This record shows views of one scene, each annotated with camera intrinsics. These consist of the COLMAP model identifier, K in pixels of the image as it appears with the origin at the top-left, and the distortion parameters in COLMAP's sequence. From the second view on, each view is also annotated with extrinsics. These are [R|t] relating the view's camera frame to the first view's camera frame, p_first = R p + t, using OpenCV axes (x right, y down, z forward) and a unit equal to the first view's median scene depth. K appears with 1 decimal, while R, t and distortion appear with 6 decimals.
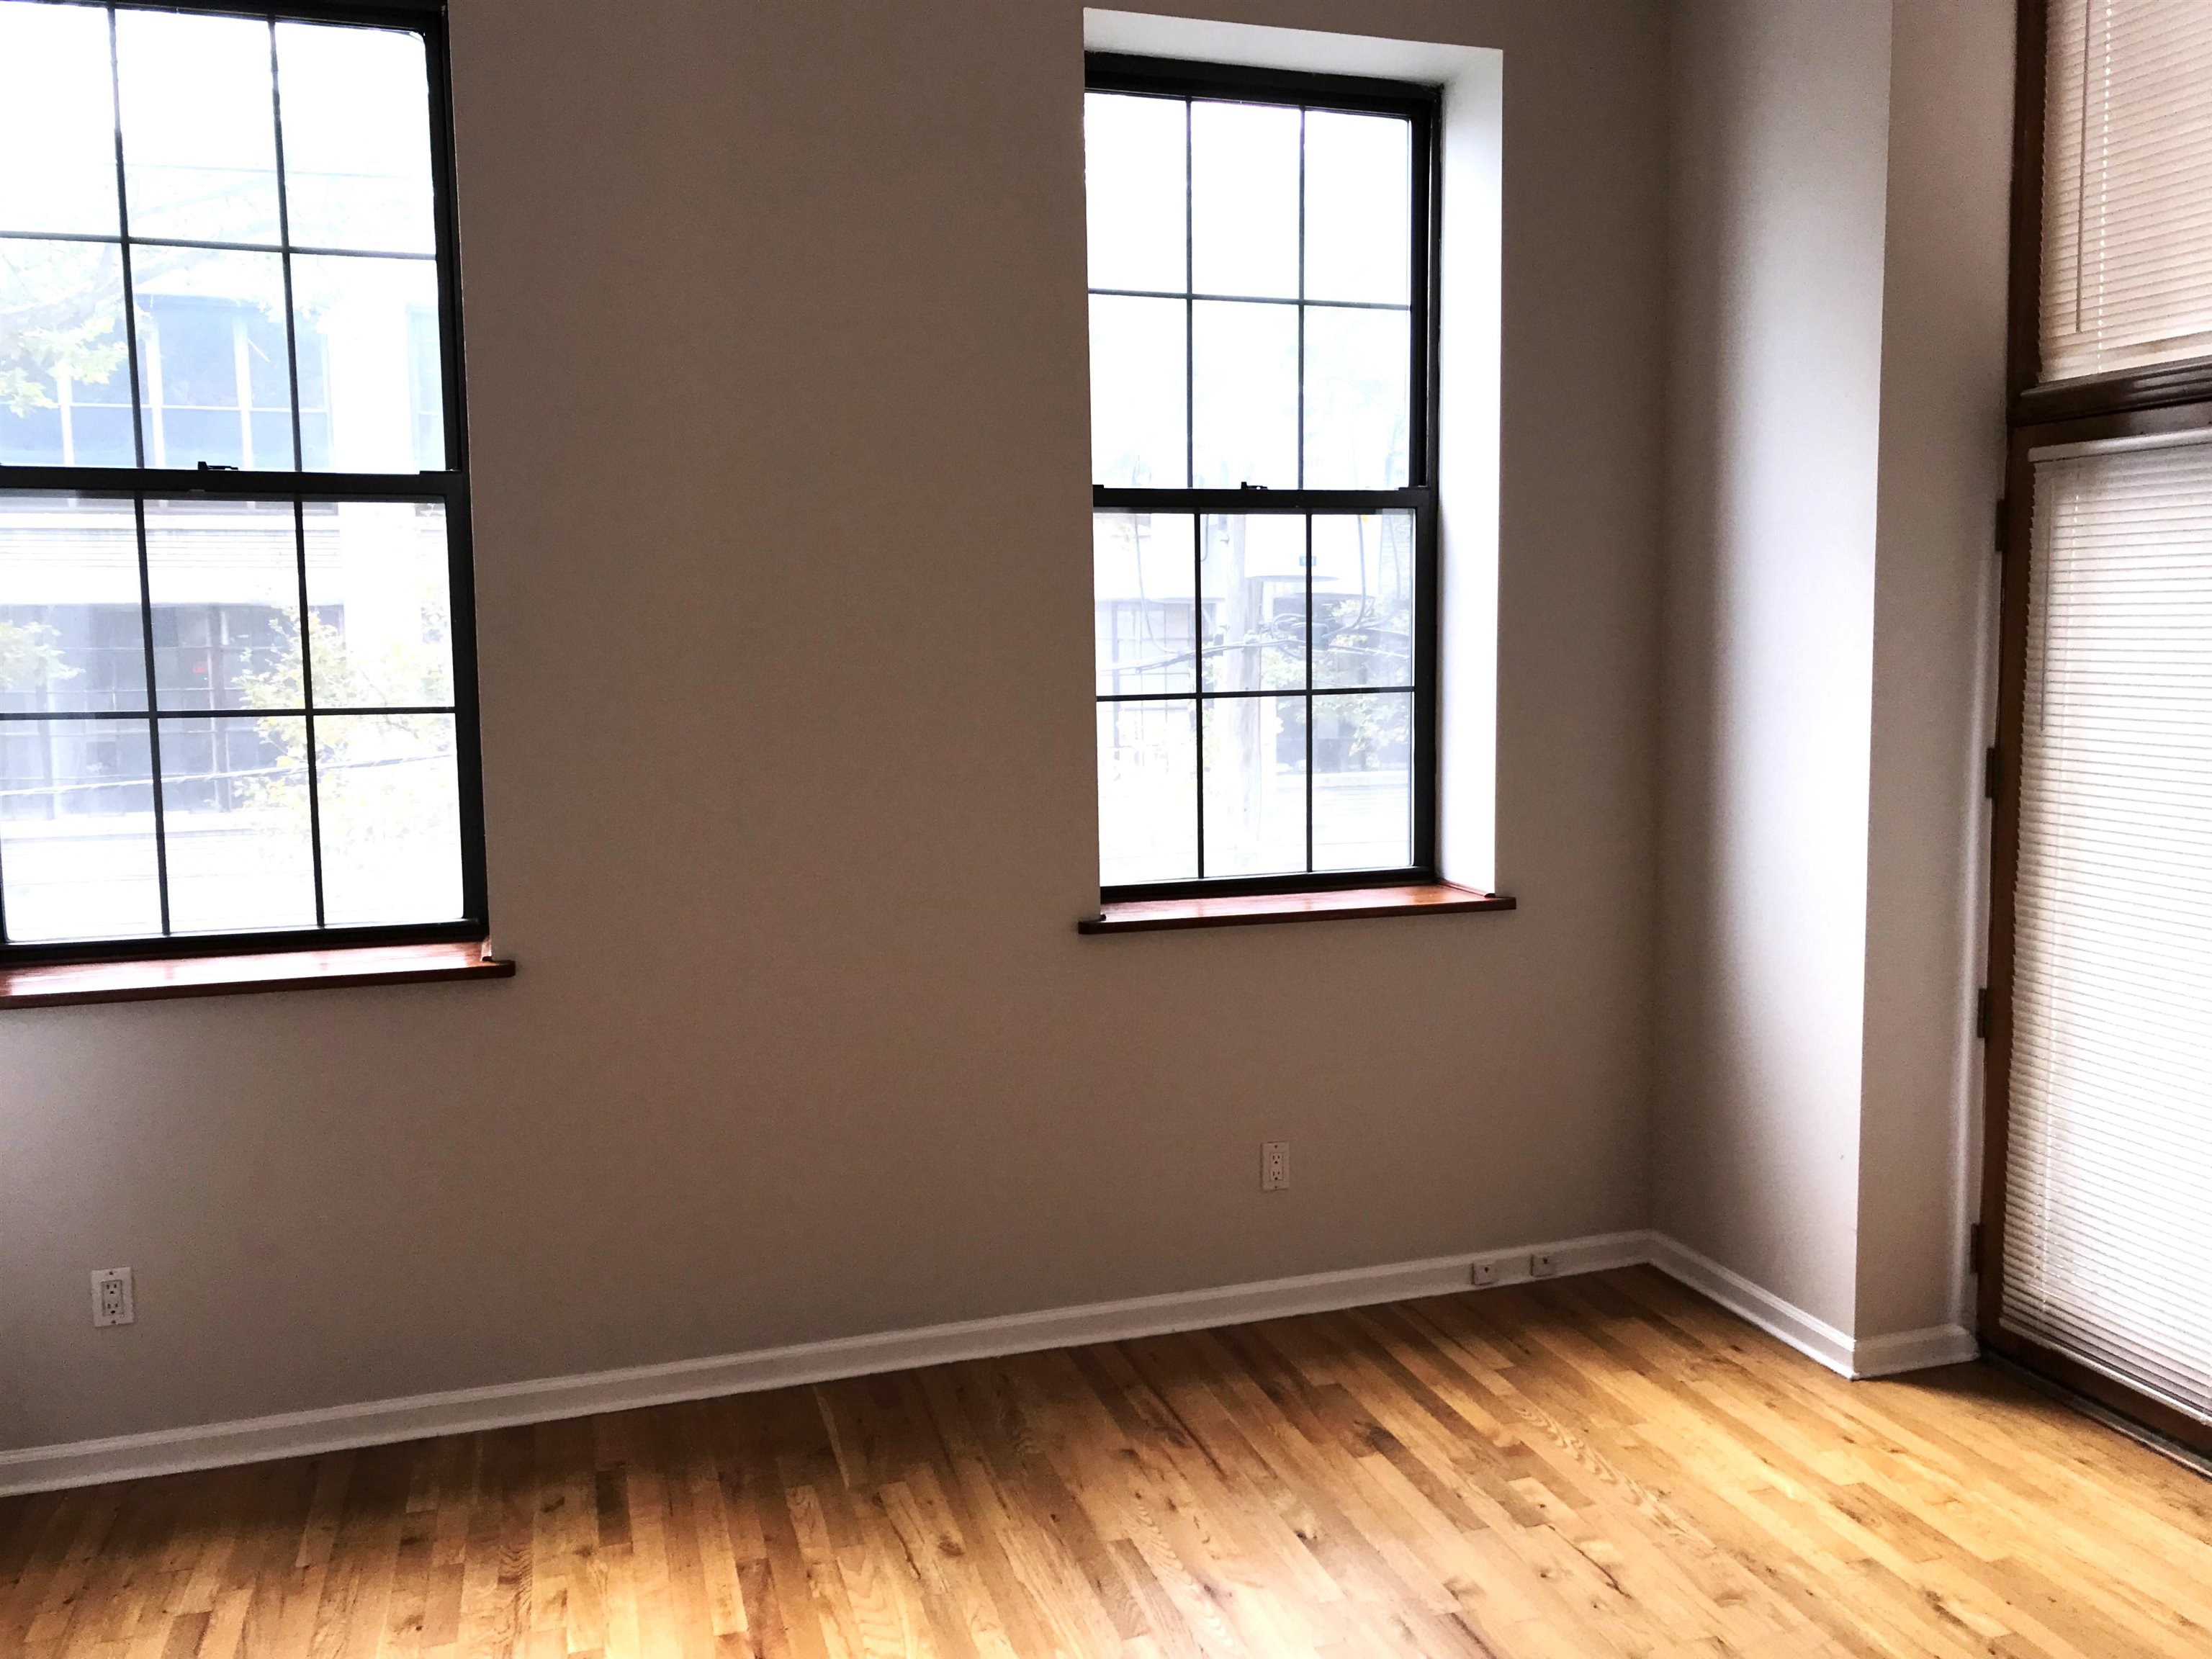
lens RADIAL K [[1806.8, 0, 1094.8], [0, 1806.8, 816.7], [0, 0, 1]] dist [0.010062, 0.002630]
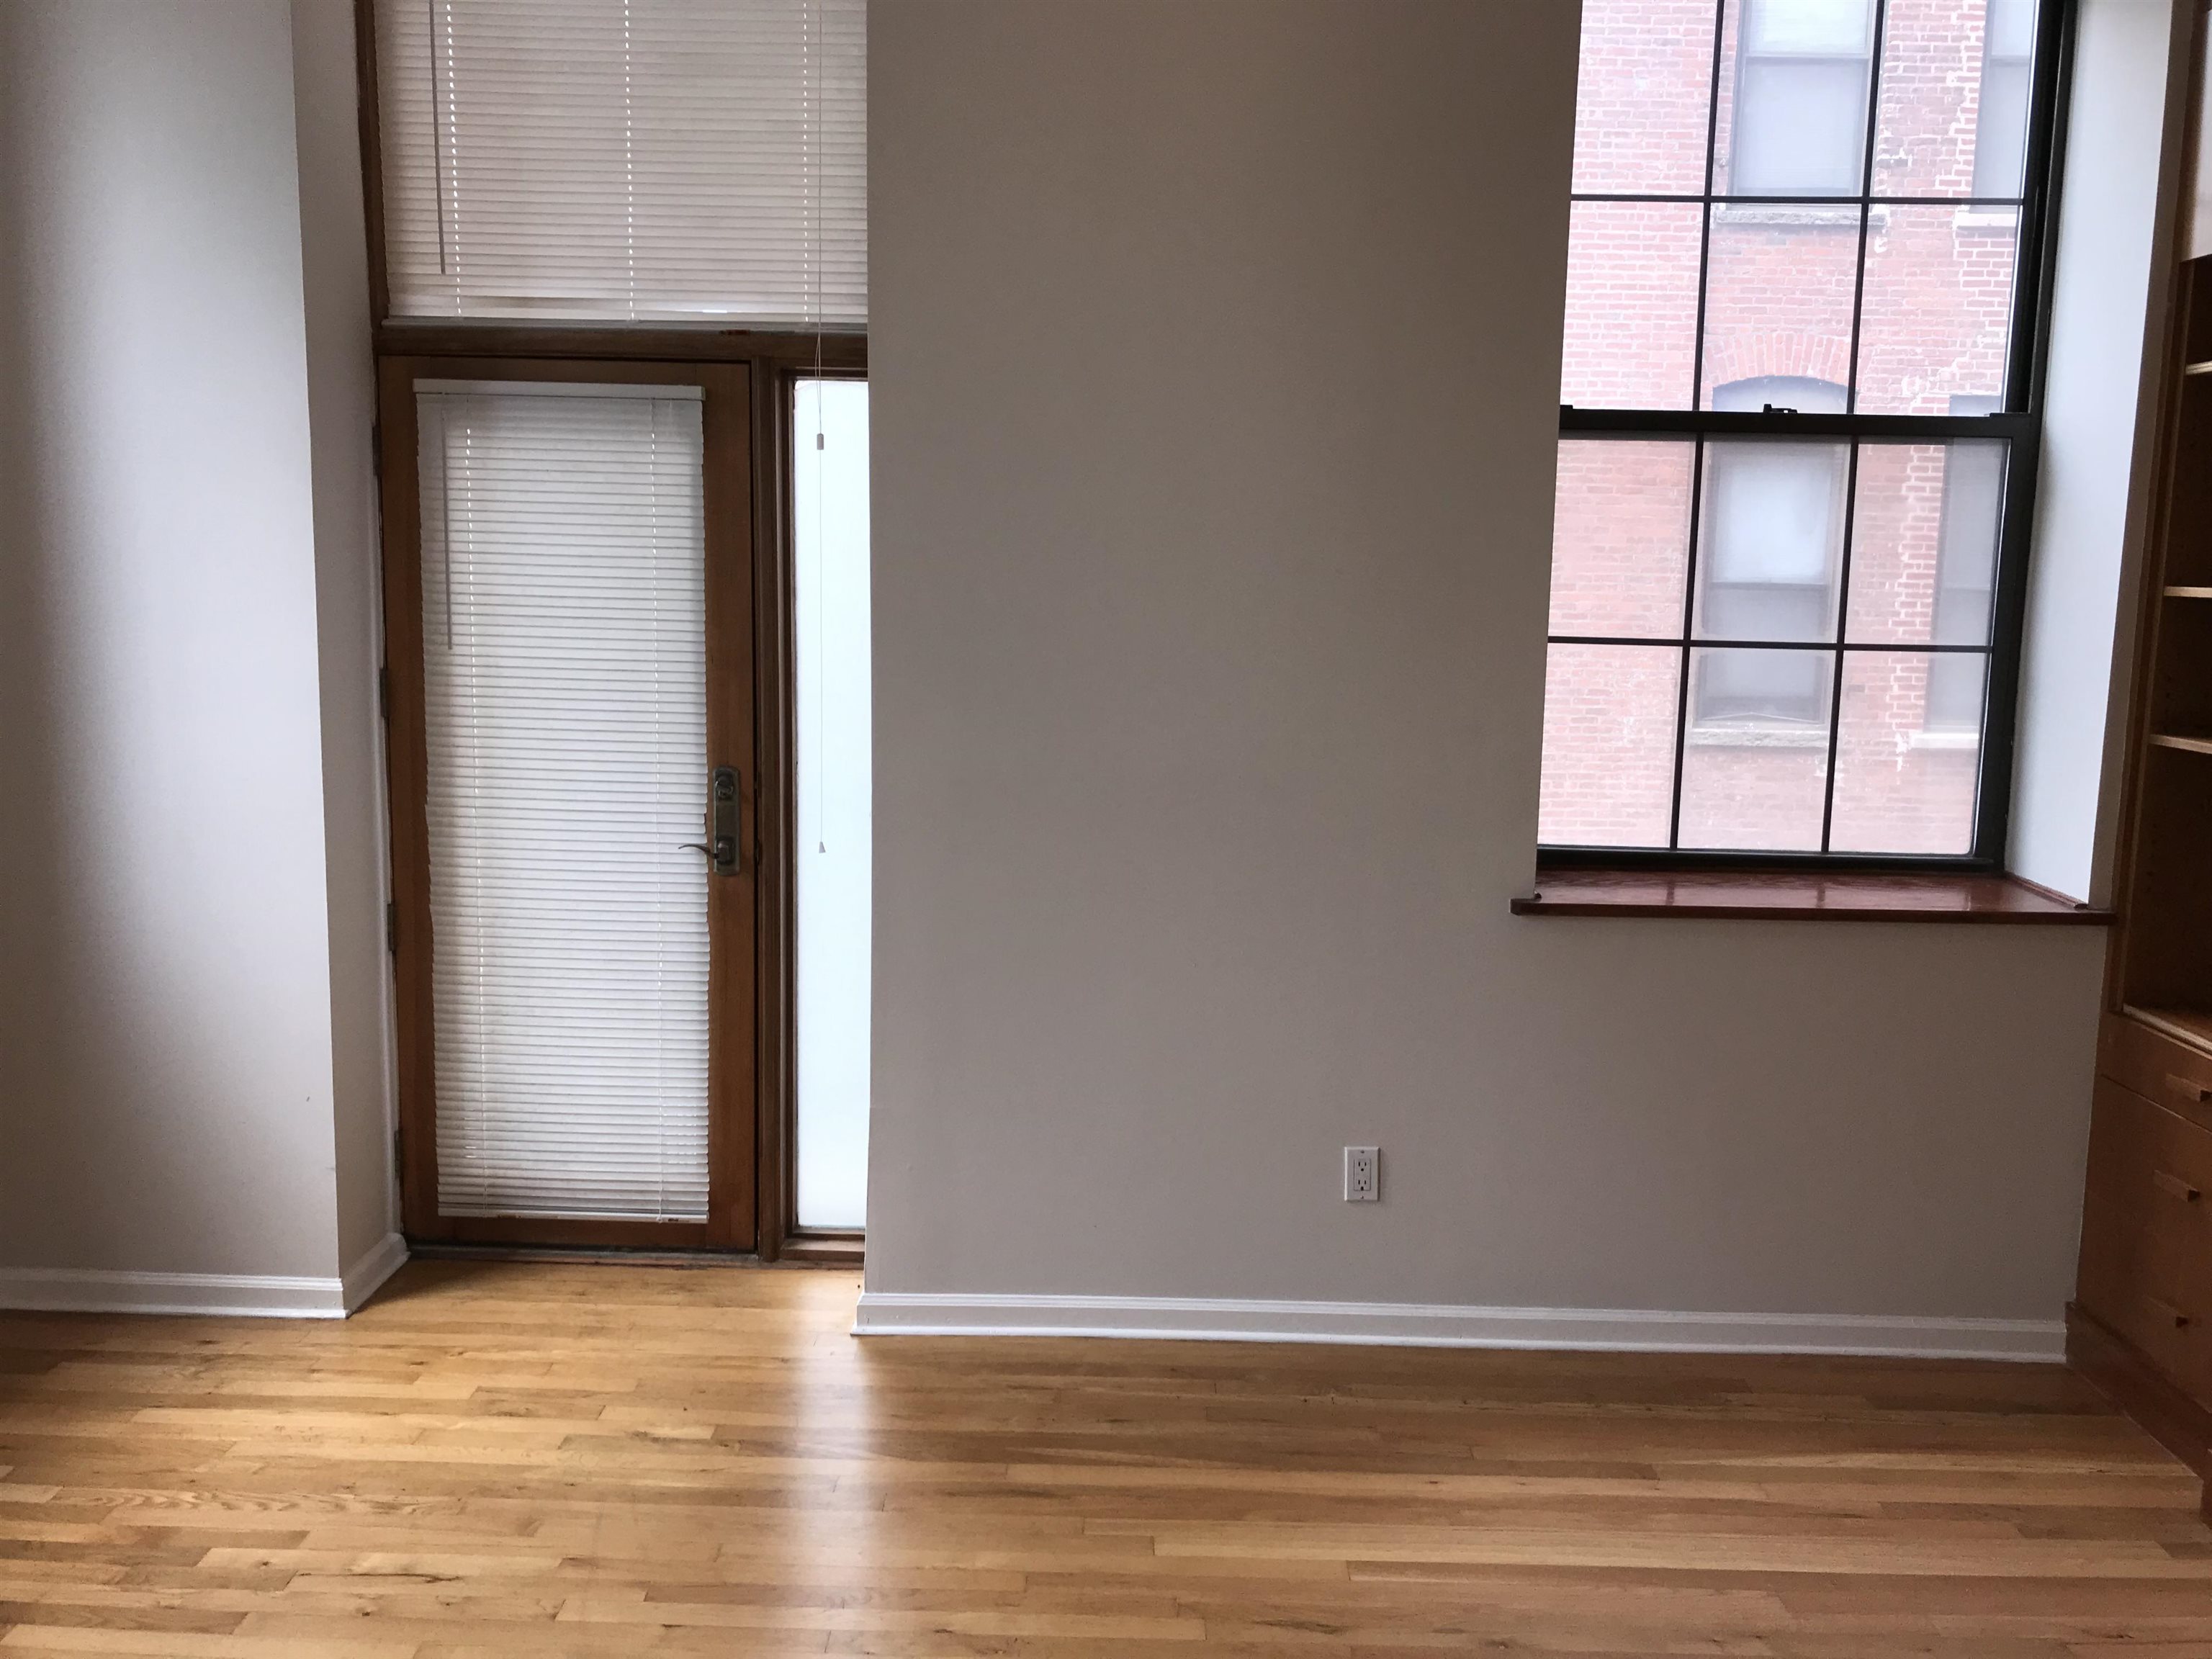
lens RADIAL K [[1818.2, 0, 1105.8], [0, 1818.2, 806.5], [0, 0, 1]] dist [0.021825, 0.004366]
pose [[0.317051, -0.109681, 0.942045, -0.374466], [0.076389, 0.993016, 0.089907, -0.023163], [-0.945327, 0.043457, 0.323215, 0.295624]]
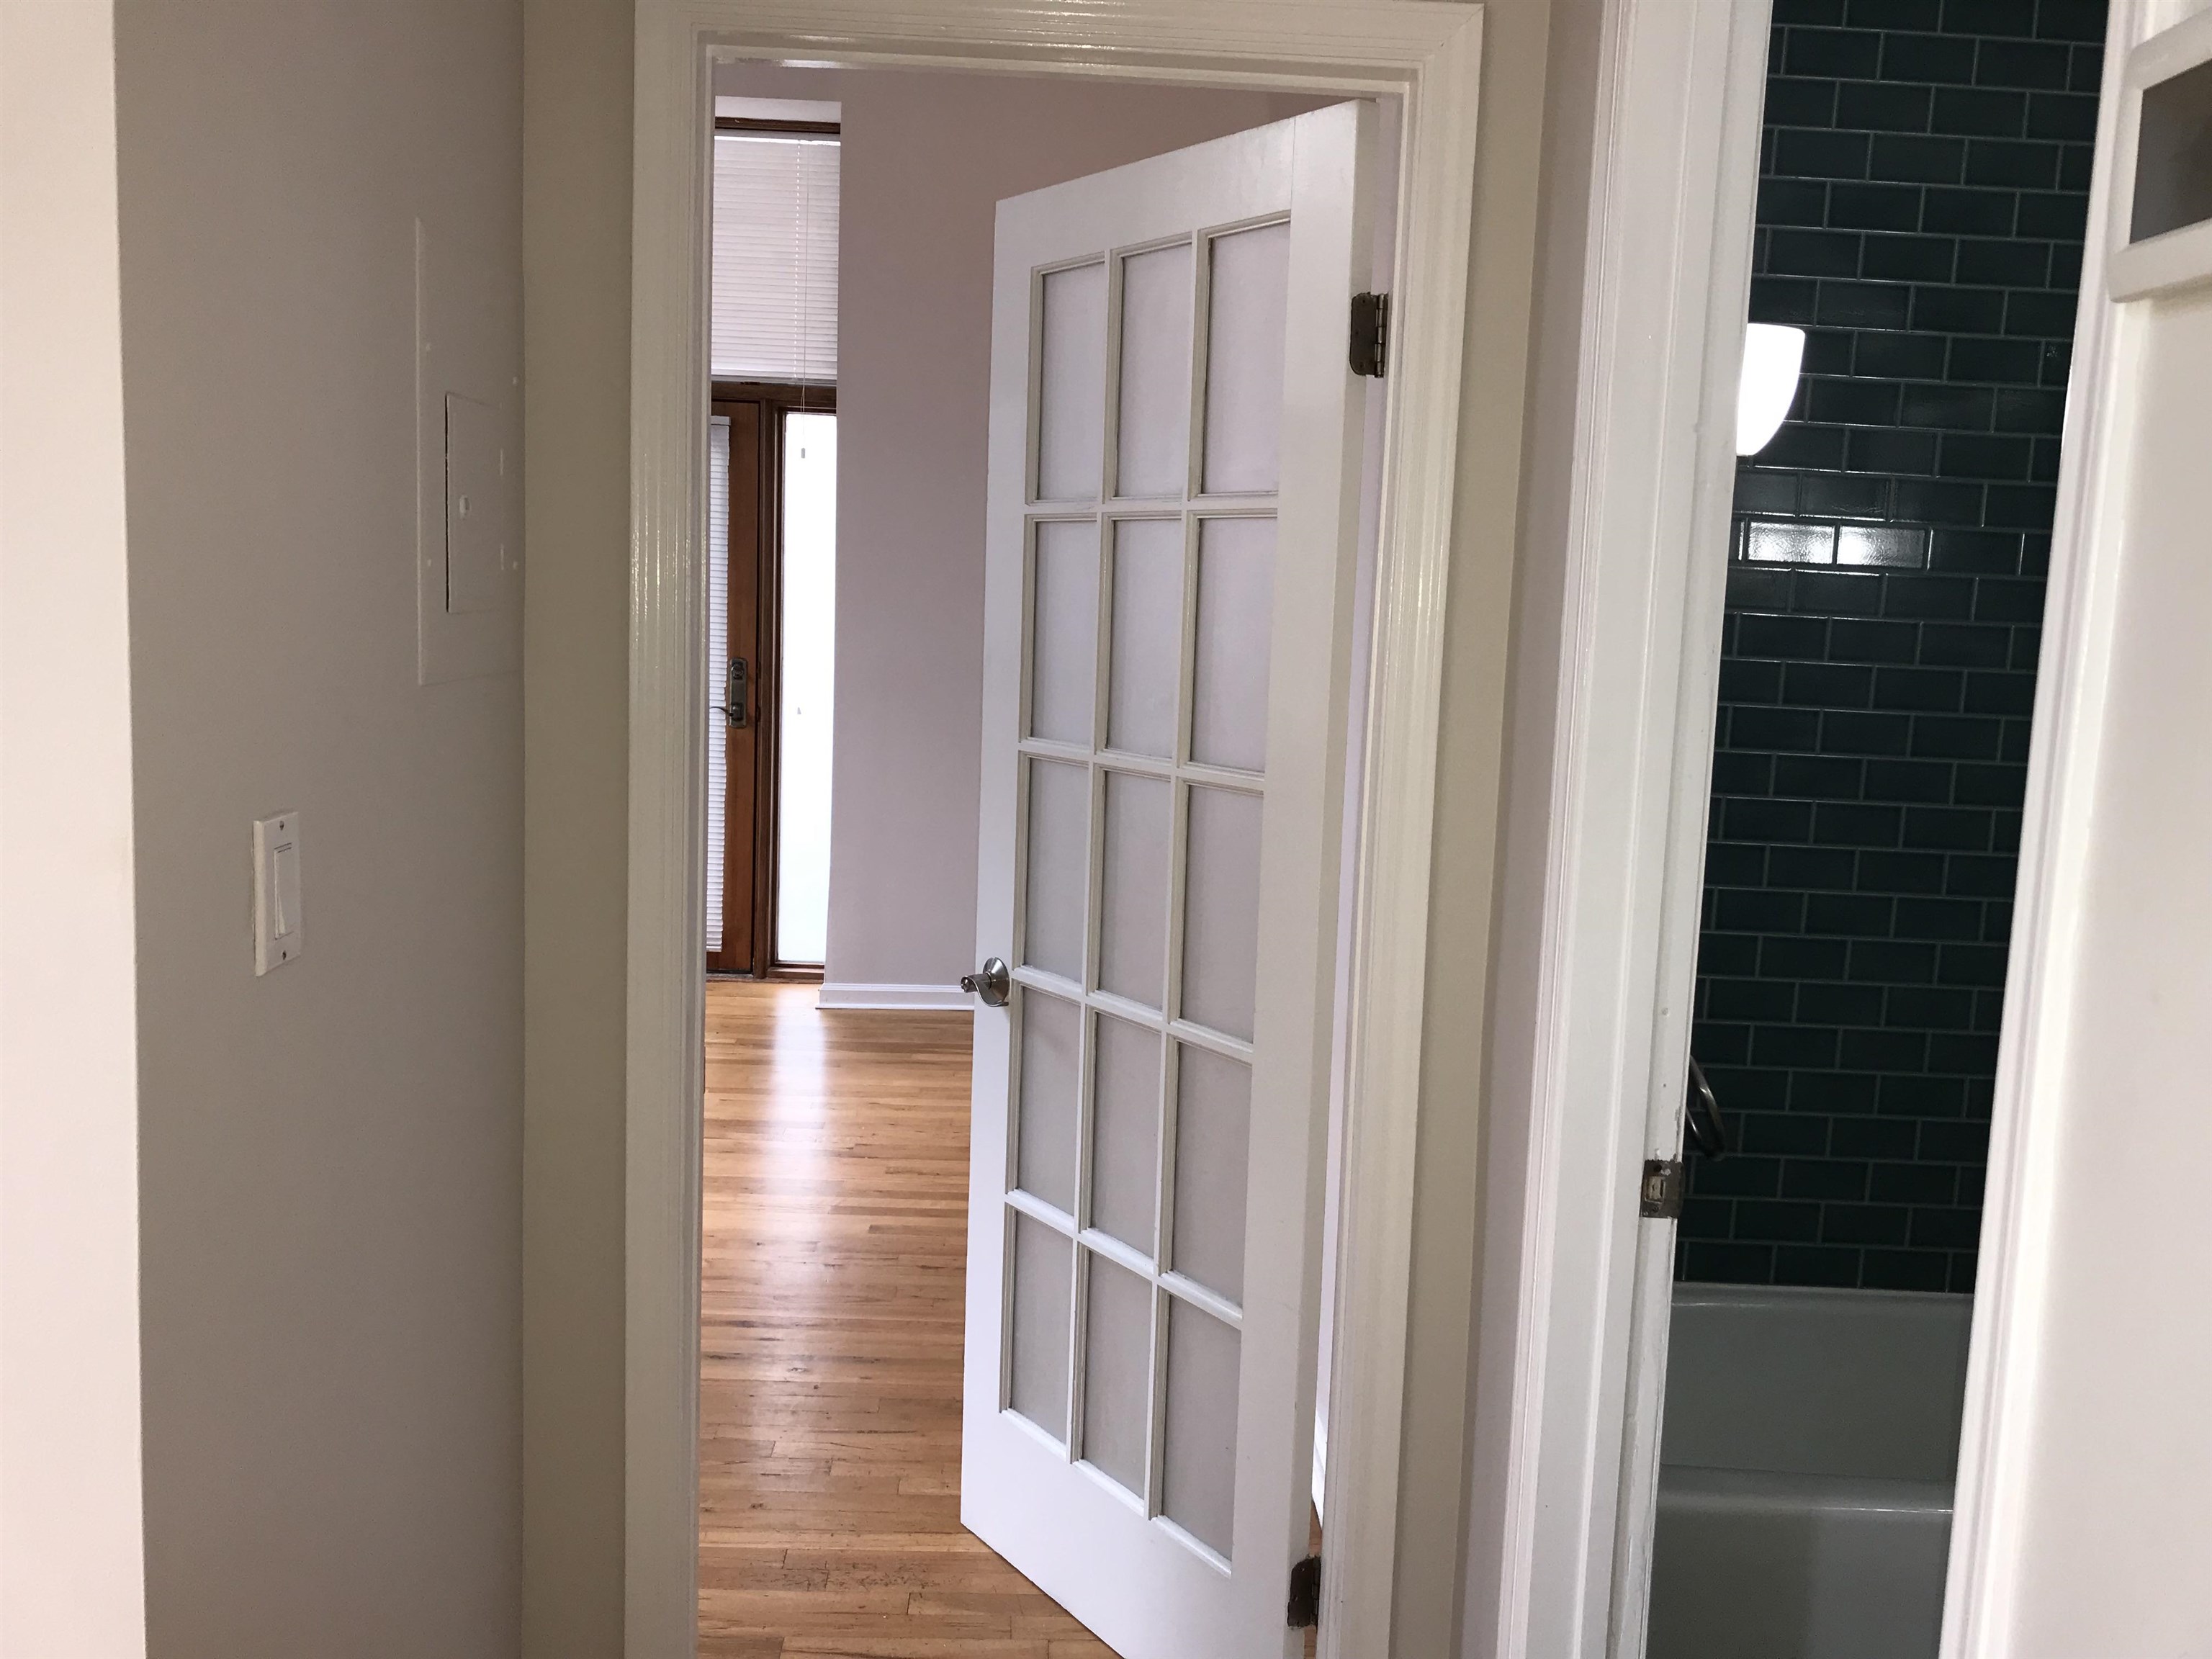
lens RADIAL K [[1806.8, 0, 1094.8], [0, 1806.8, 816.7], [0, 0, 1]] dist [0.010062, 0.002630]
pose [[0.279305, -0.090613, 0.955917, -0.979485], [0.059205, 0.995268, 0.077045, 0.073786], [-0.958375, 0.035076, 0.283348, 0.057729]]
